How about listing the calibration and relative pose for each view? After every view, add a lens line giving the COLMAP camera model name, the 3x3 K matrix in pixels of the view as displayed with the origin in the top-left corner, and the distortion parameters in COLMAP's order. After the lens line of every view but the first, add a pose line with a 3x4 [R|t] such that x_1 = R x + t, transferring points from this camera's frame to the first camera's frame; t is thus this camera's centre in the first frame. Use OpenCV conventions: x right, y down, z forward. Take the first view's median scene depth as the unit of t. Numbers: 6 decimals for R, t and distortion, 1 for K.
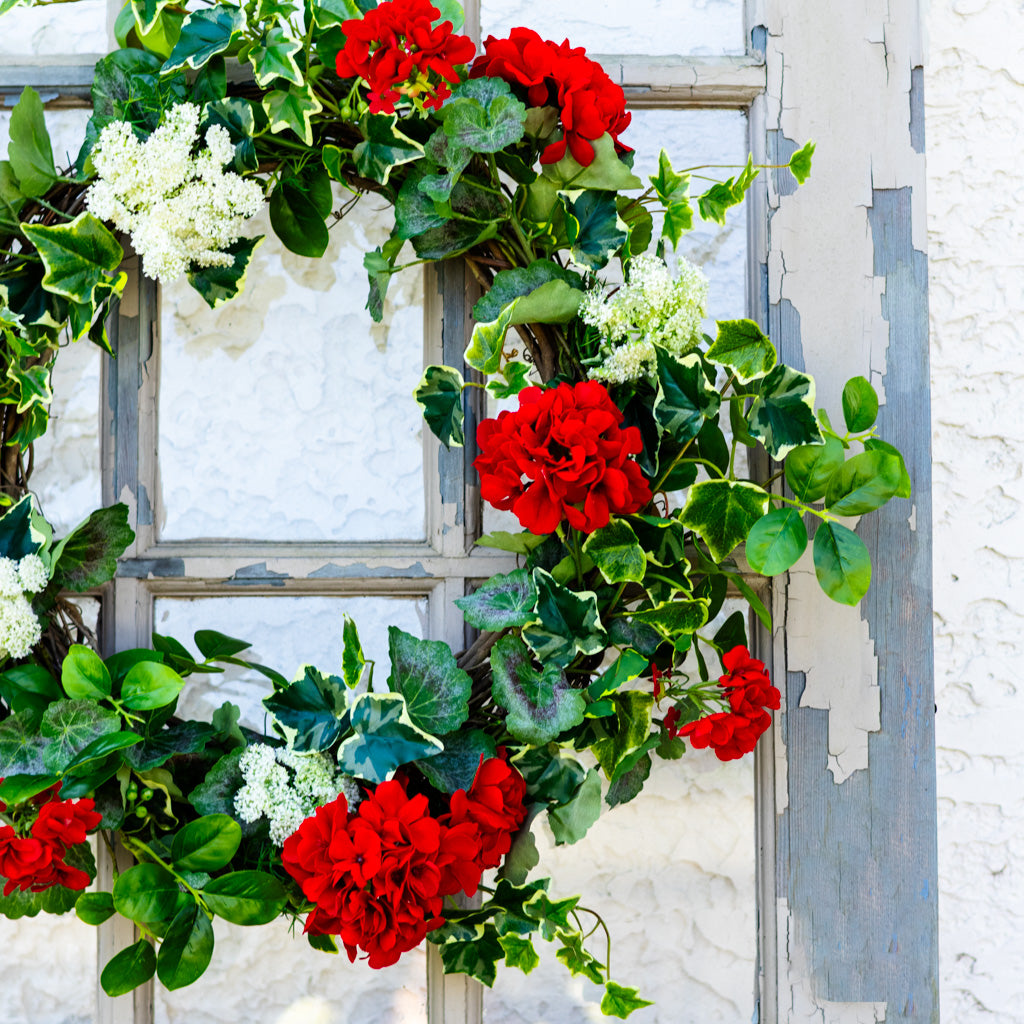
lens RADIAL K [[3610.6, 0, 490.3], [0, 3610.6, 490.4], [0, 0, 1]] dist [0.039440, 0.000000]
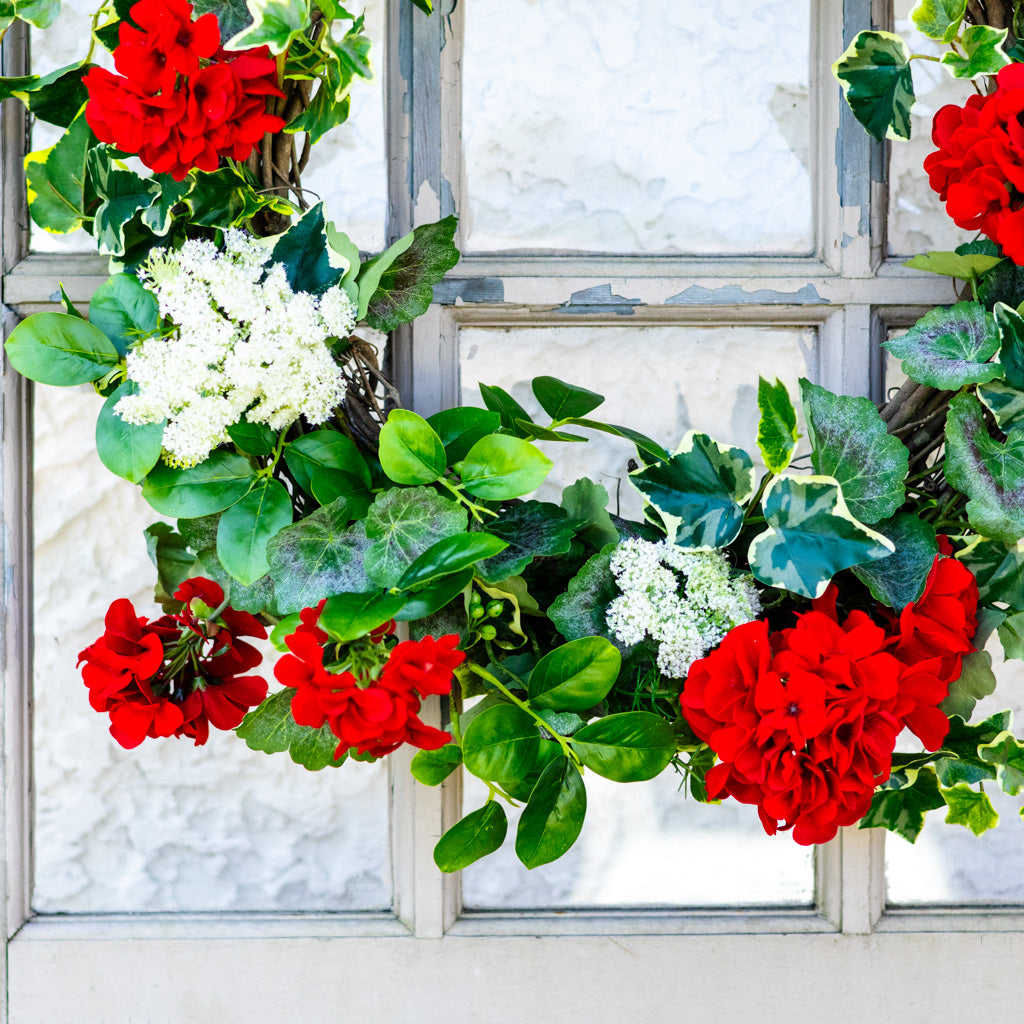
lens RADIAL K [[3610.6, 0, 462.0], [0, 3610.6, 511.3], [0, 0, 1]] dist [0.039440, 0.000000]
pose [[0.999433, 0.001857, 0.033627, -0.123727], [-0.006301, 0.991157, 0.132545, -0.034539], [-0.033083, -0.132682, 0.990606, 0.252113]]
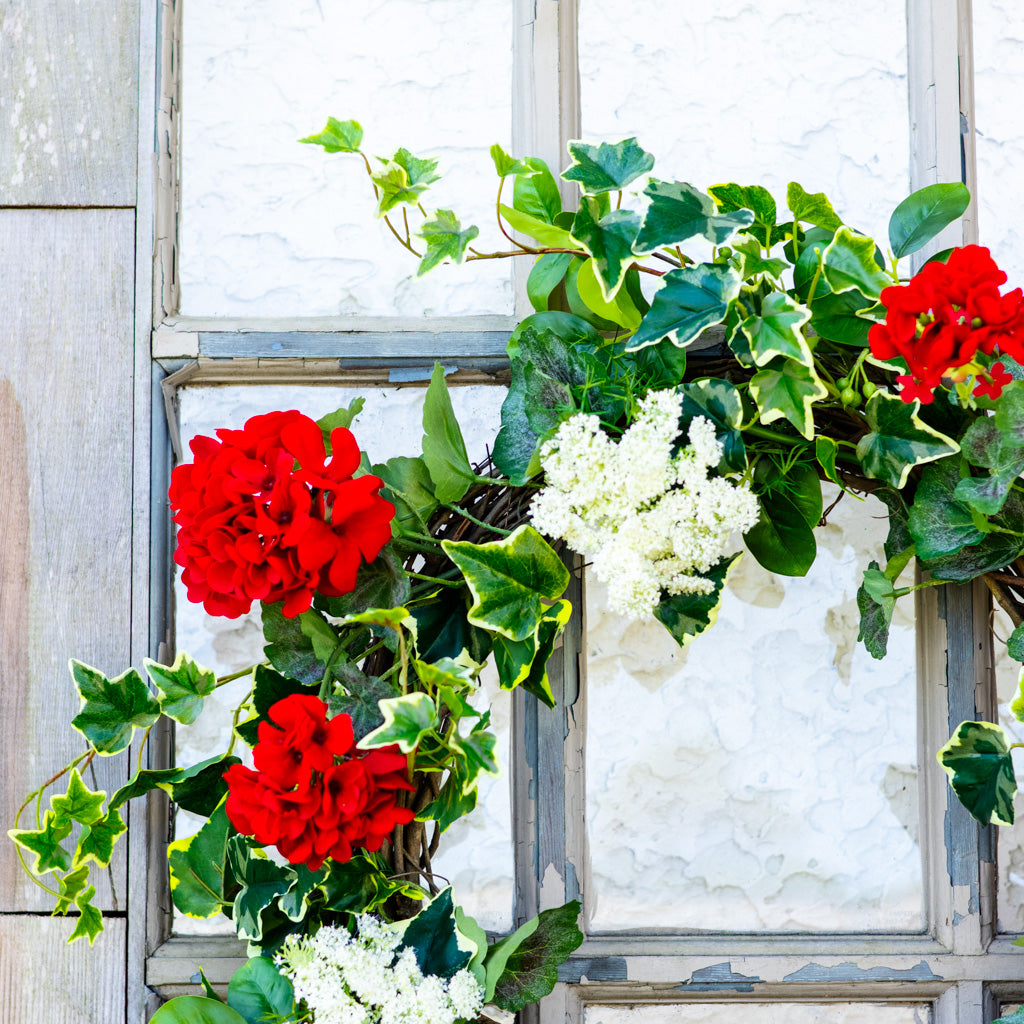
lens RADIAL K [[3610.6, 0, 505.7], [0, 3610.6, 510.3], [0, 0, 1]] dist [0.039440, 0.000000]
pose [[0.999979, -0.001805, 0.006208, -0.120534], [0.002066, 0.999106, -0.042235, -0.047180], [-0.006126, 0.042247, 0.999088, 0.217924]]
